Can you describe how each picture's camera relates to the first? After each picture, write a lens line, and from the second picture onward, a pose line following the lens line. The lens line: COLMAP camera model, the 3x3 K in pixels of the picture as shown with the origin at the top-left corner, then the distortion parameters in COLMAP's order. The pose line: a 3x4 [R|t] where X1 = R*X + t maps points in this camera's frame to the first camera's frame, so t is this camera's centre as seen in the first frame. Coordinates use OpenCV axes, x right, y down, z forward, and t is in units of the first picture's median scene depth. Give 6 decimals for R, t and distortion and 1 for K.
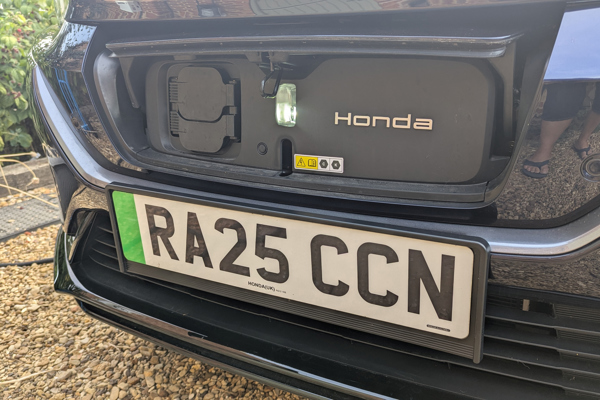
lens RADIAL K [[447.6, 0, 329.6], [0, 447.6, 198.9], [0, 0, 1]] dist [0.010809, -0.003441]
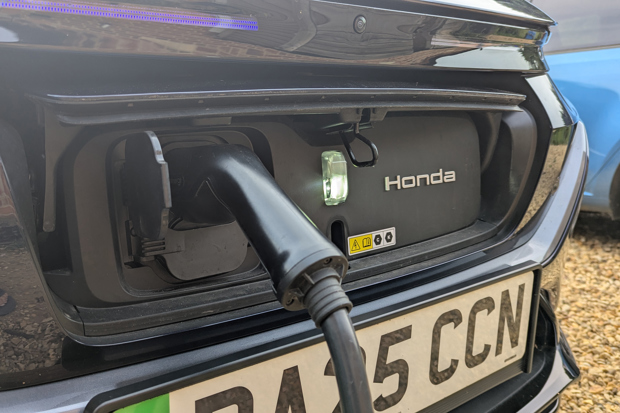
lens RADIAL K [[462.5, 0, 340.6], [0, 462.5, 205.4], [0, 0, 1]] dist [0.010809, -0.003441]
pose [[0.563282, -0.167221, 0.809167, -0.765242], [0.281568, 0.959539, 0.002290, -0.167002], [-0.776809, 0.226545, 0.587575, 0.552479]]
